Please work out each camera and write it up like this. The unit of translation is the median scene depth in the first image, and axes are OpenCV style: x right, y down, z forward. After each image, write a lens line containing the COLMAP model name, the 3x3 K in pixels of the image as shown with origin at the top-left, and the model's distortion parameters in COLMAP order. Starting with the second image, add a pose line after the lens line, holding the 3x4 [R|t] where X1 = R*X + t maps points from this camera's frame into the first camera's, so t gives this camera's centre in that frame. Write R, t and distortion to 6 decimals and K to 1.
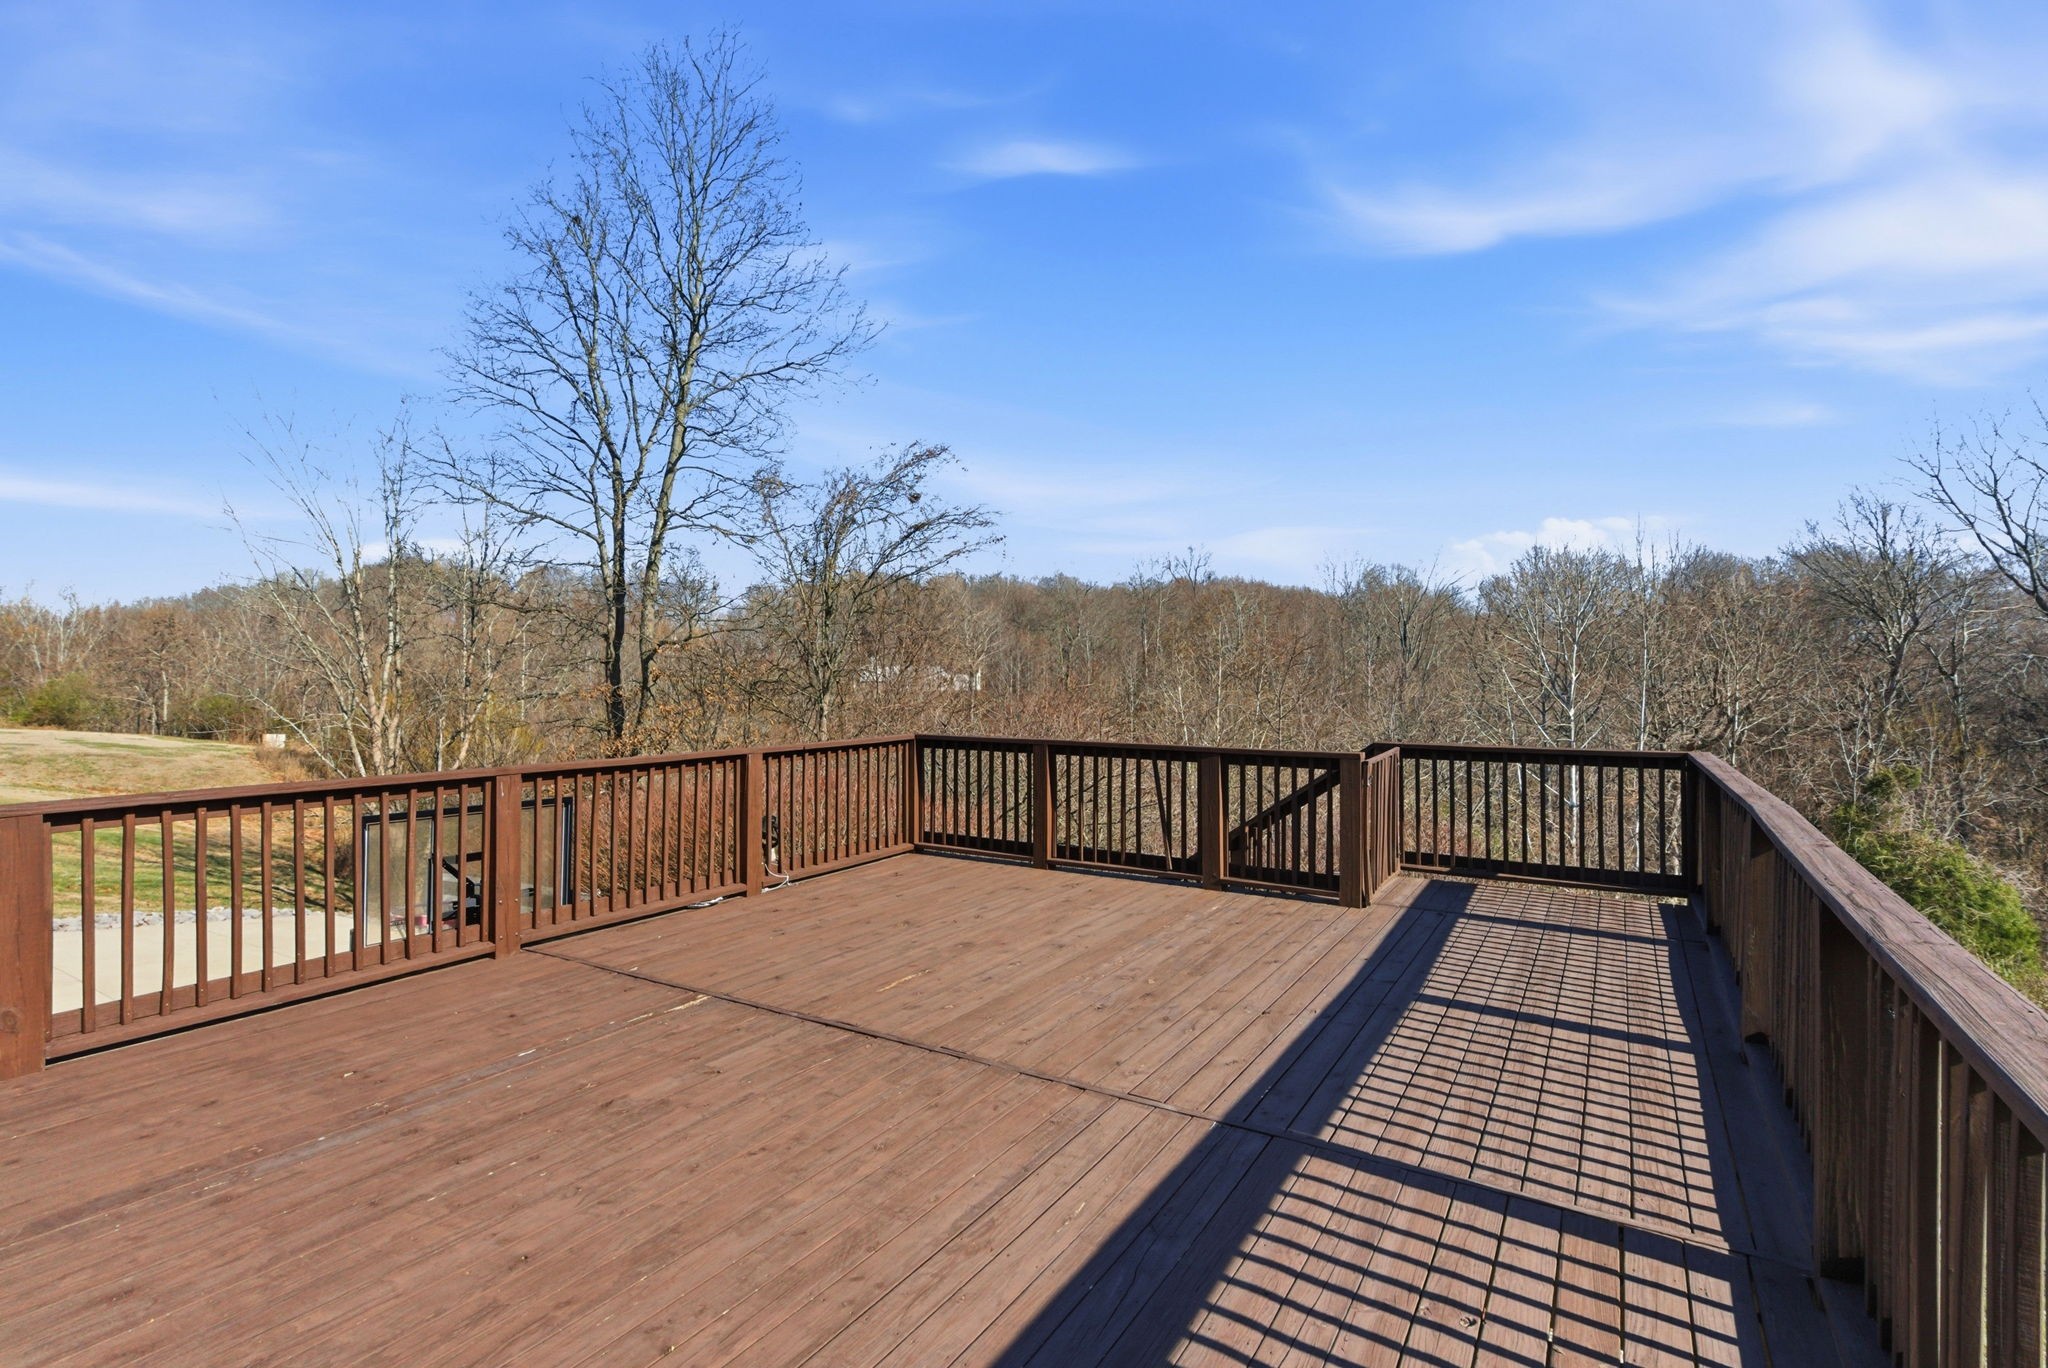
lens RADIAL K [[949.0, 0, 1024.0], [0, 949.0, 684.0], [0, 0, 1]] dist [-0.001407, 0.000132]
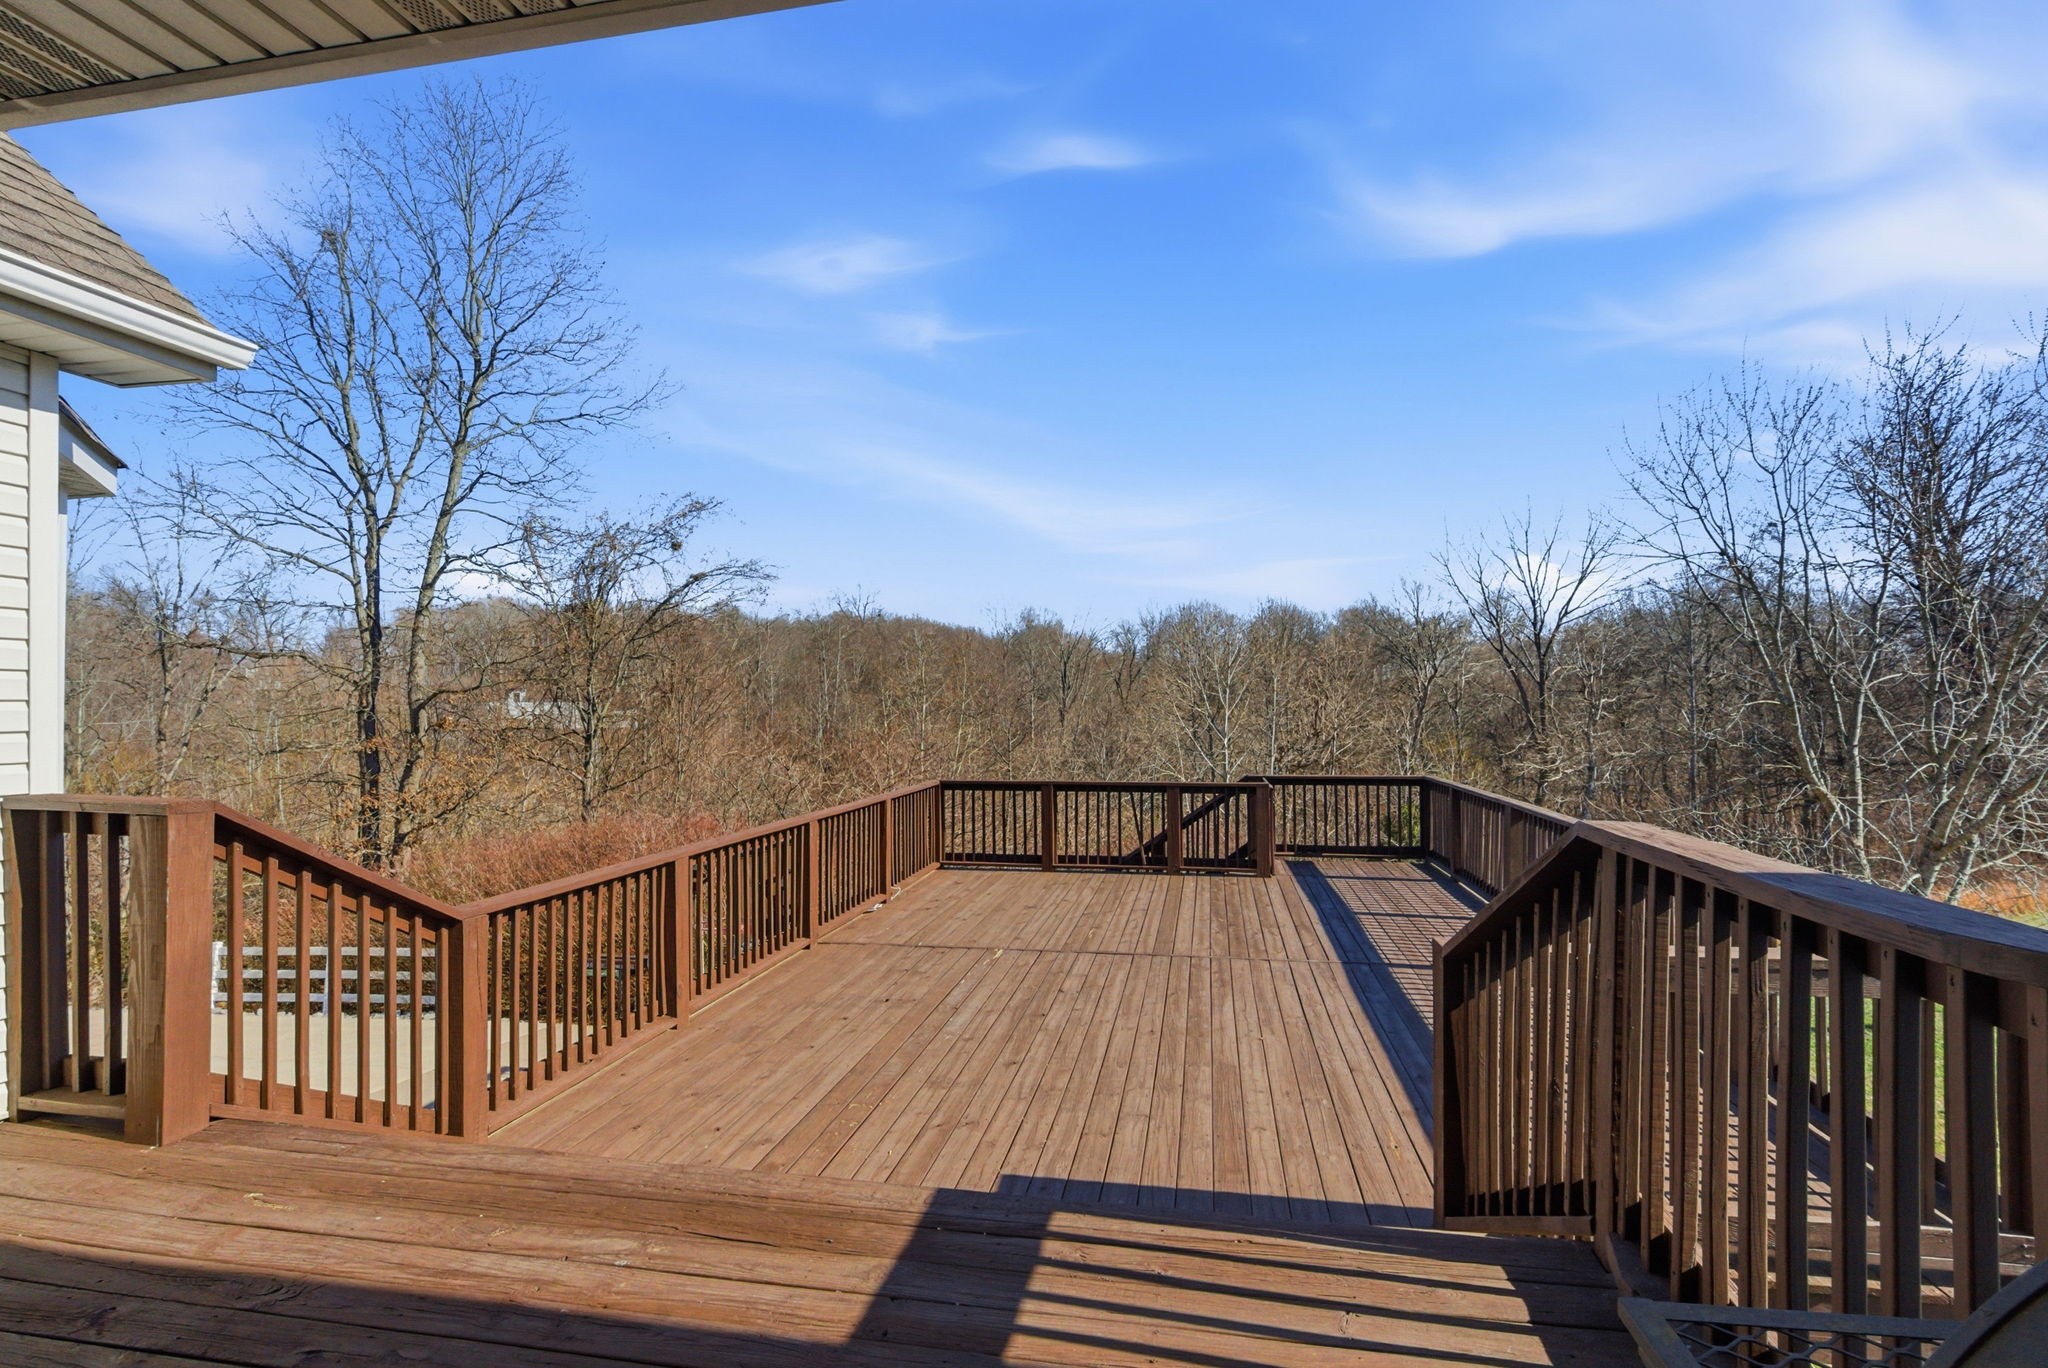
lens RADIAL K [[956.2, 0, 1018.7], [0, 956.2, 695.8], [0, 0, 1]] dist [0.000611, -0.000088]
pose [[0.933901, -0.002967, 0.357520, -0.178131], [0.010558, 0.999758, -0.019283, -0.013870], [-0.357377, 0.021783, 0.933706, -0.107095]]
